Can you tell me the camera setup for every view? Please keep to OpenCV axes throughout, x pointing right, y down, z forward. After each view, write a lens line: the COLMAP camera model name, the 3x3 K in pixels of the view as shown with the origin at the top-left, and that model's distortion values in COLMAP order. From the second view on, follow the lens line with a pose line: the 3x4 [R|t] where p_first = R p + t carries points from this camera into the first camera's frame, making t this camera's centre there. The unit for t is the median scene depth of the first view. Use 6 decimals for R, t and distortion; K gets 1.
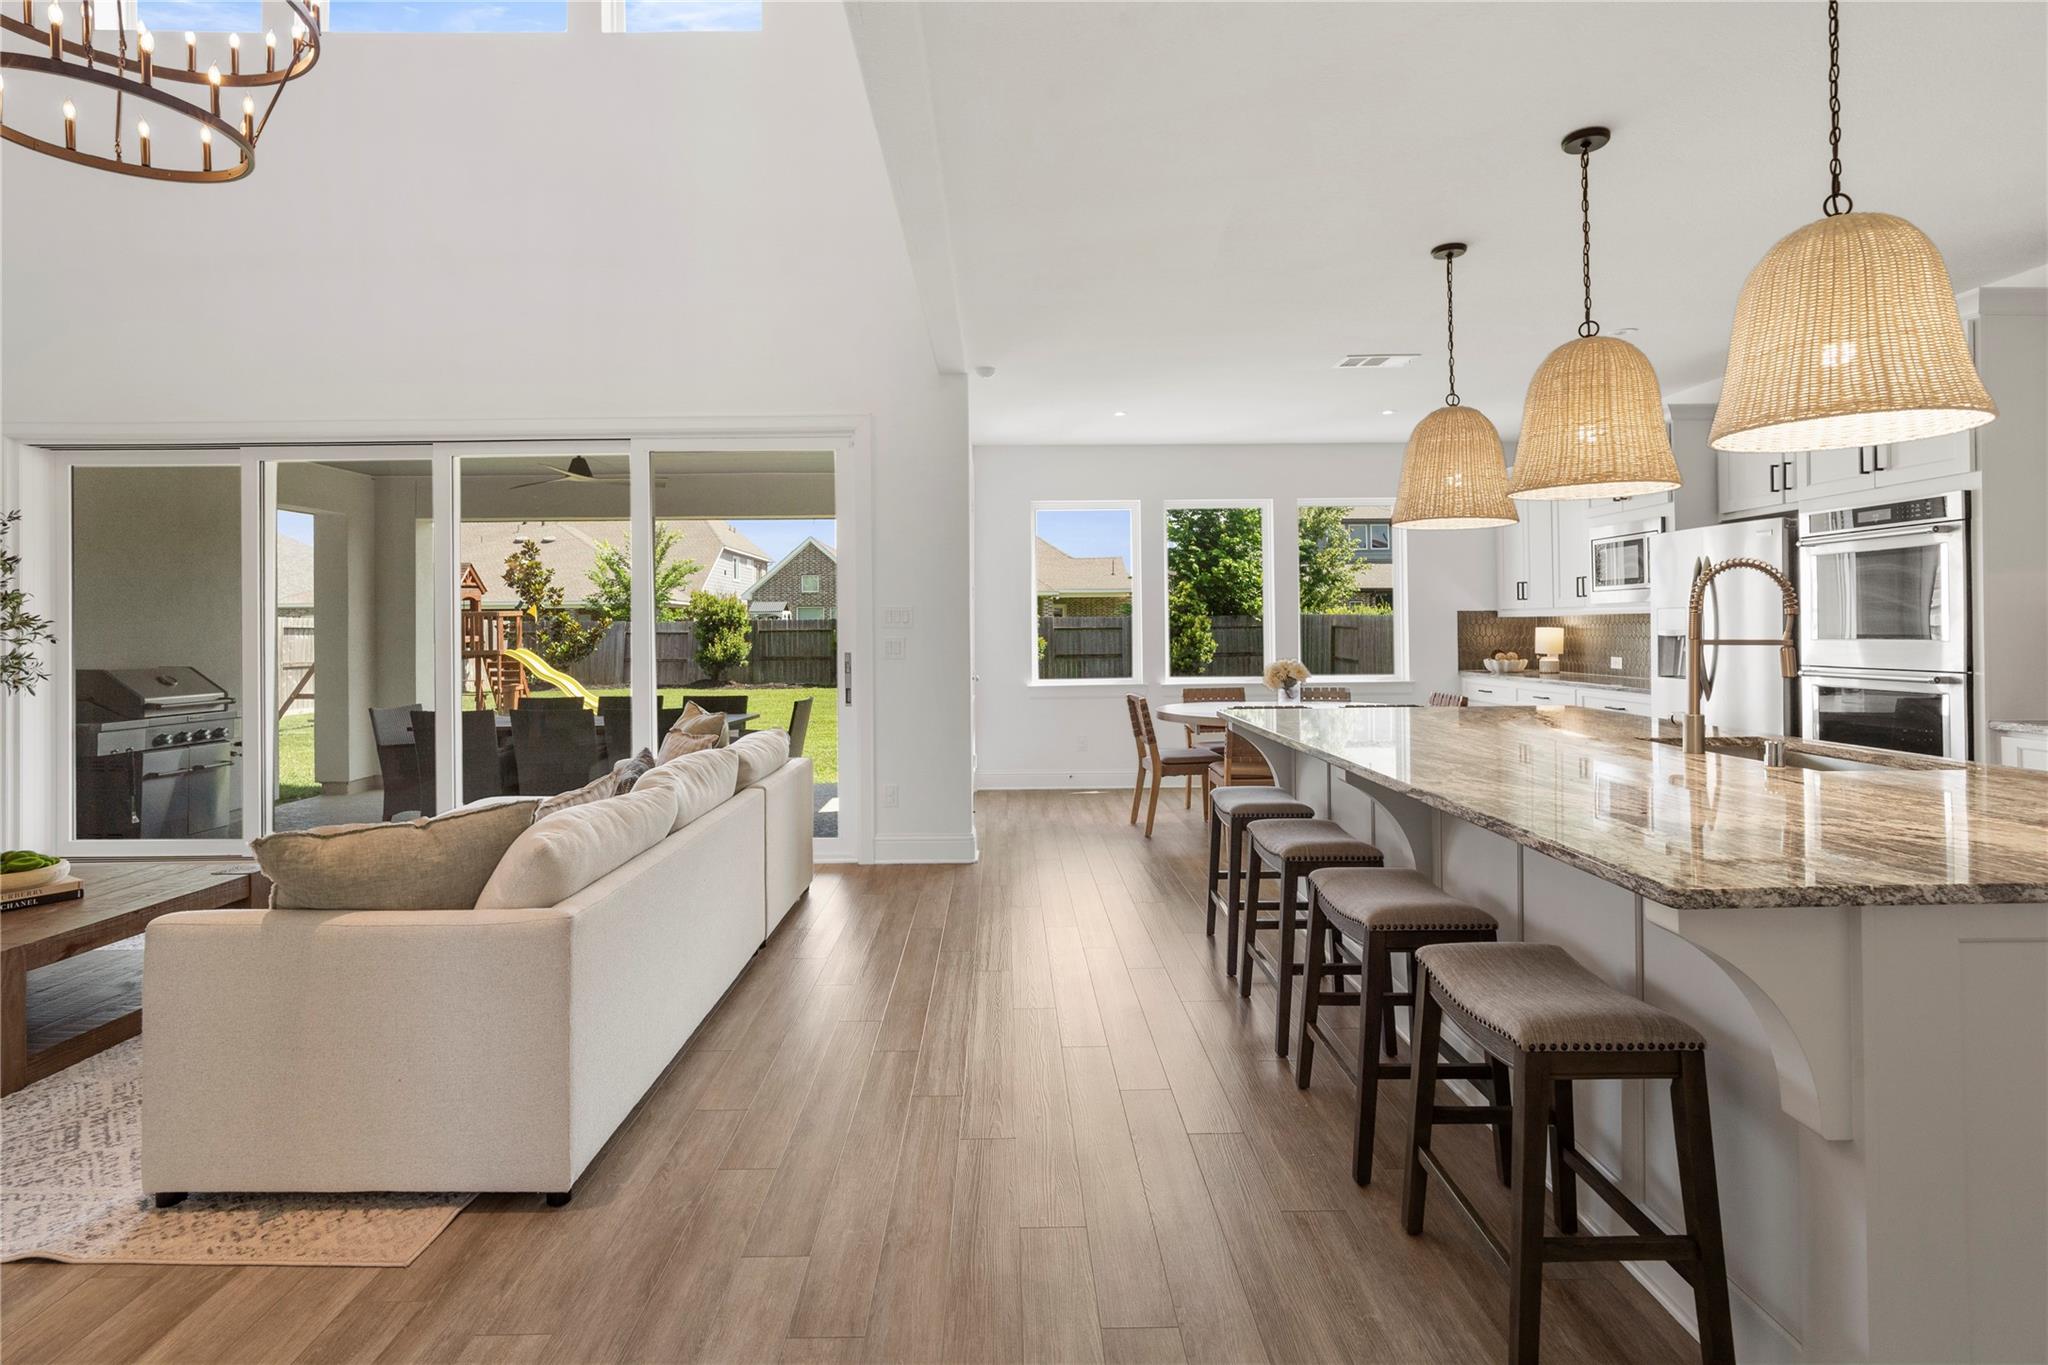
lens RADIAL K [[971.2, 0, 1020.9], [0, 971.2, 632.2], [0, 0, 1]] dist [-0.020088, 0.009859]
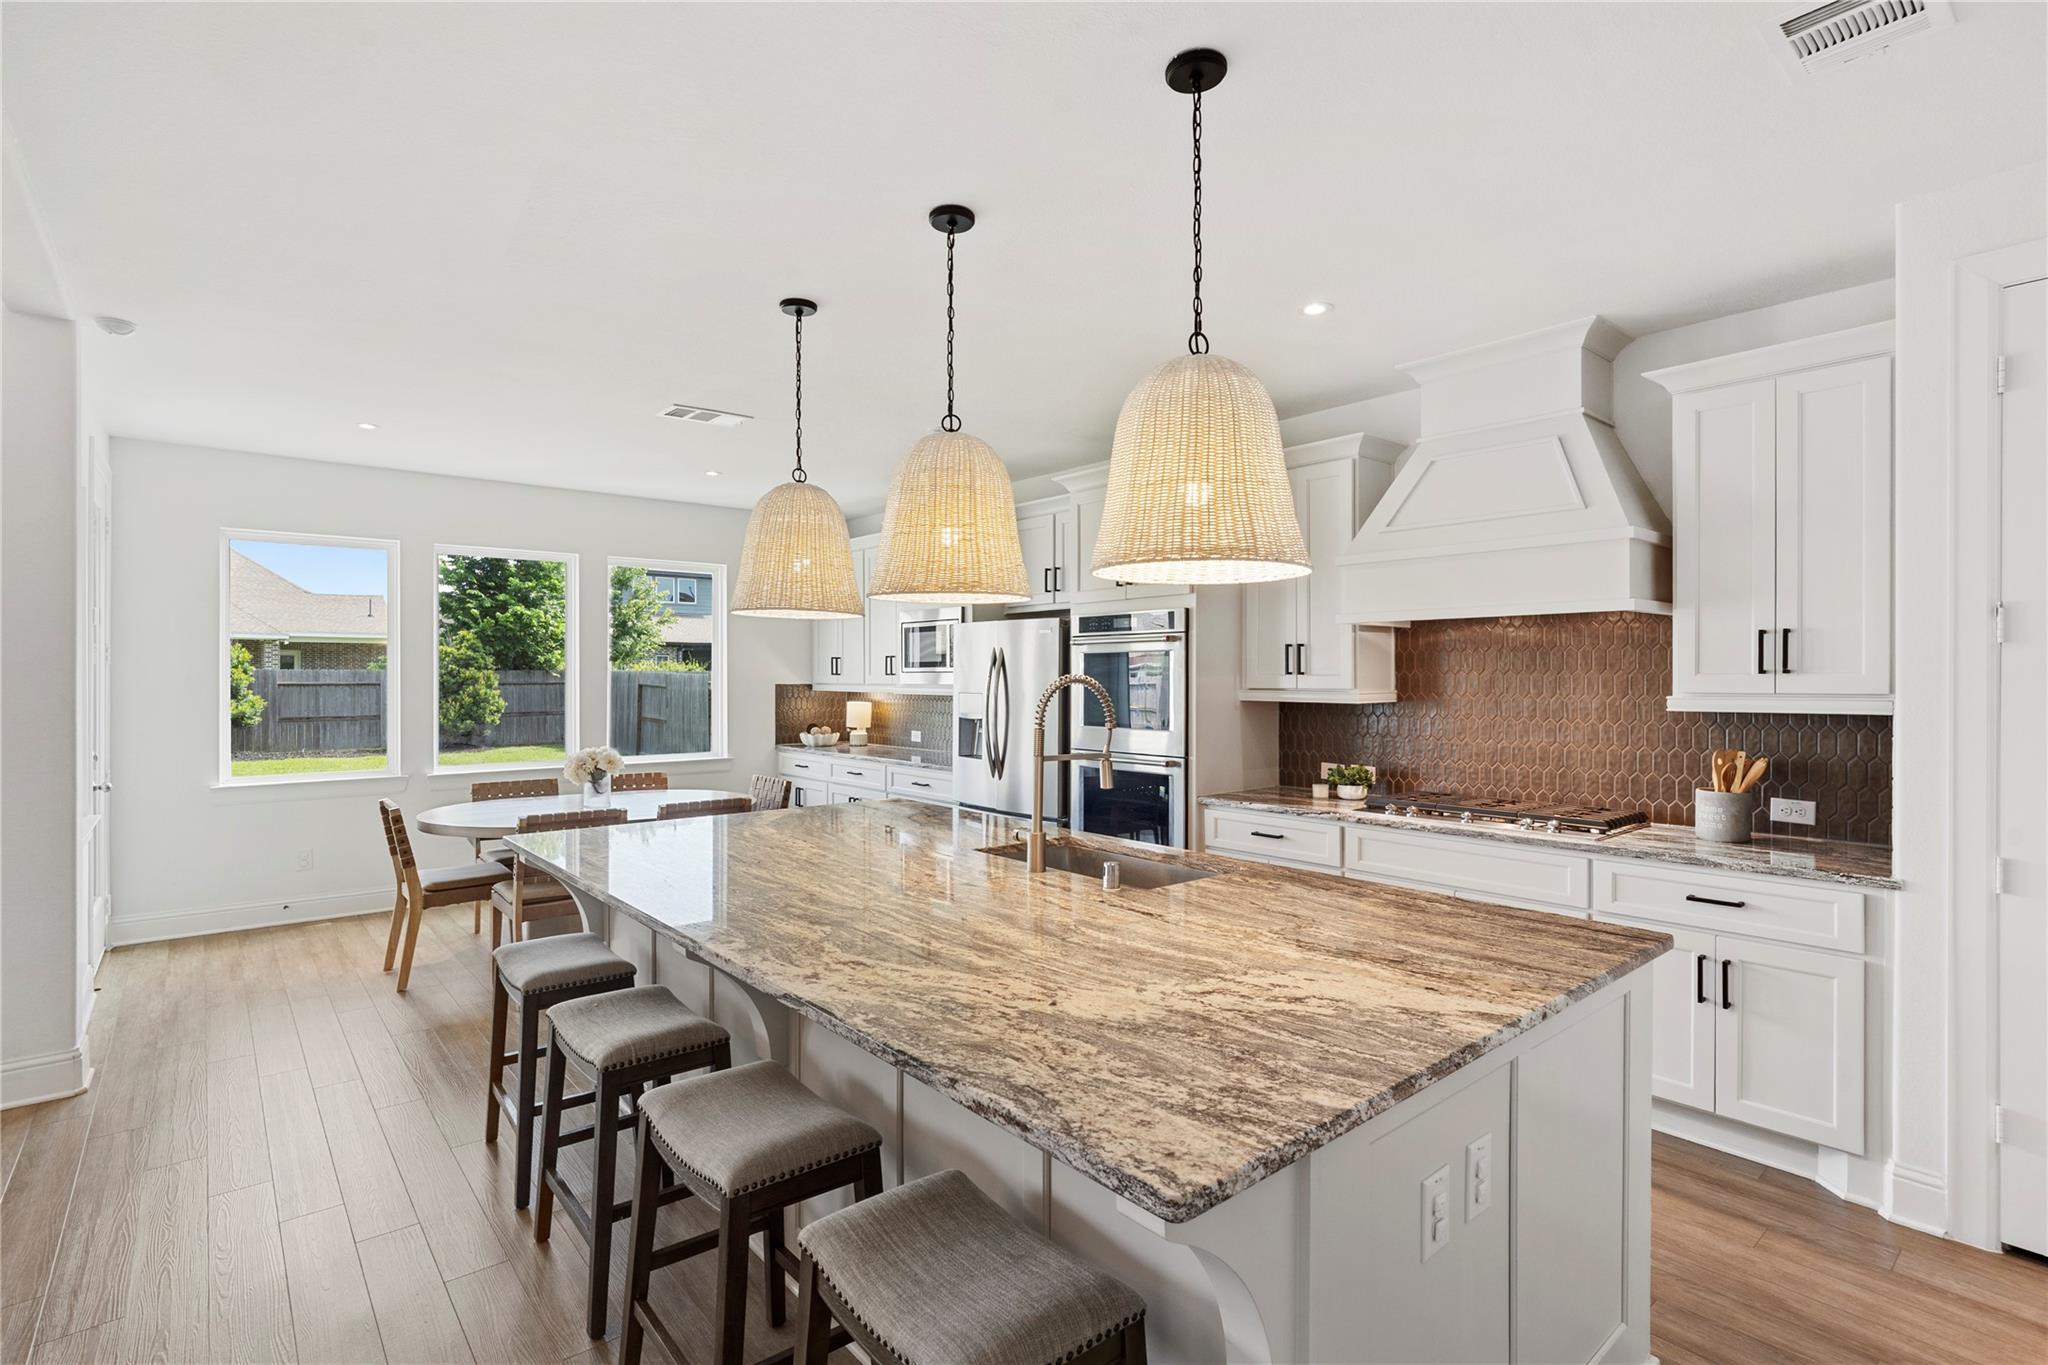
lens RADIAL K [[971.2, 0, 1009.8], [0, 971.2, 676.4], [0, 0, 1]] dist [-0.020088, 0.009859]
pose [[0.777860, 0.010799, 0.628344, 0.032938], [-0.006573, 0.999937, -0.009048, -0.041053], [-0.628403, 0.002908, 0.777883, 0.156719]]
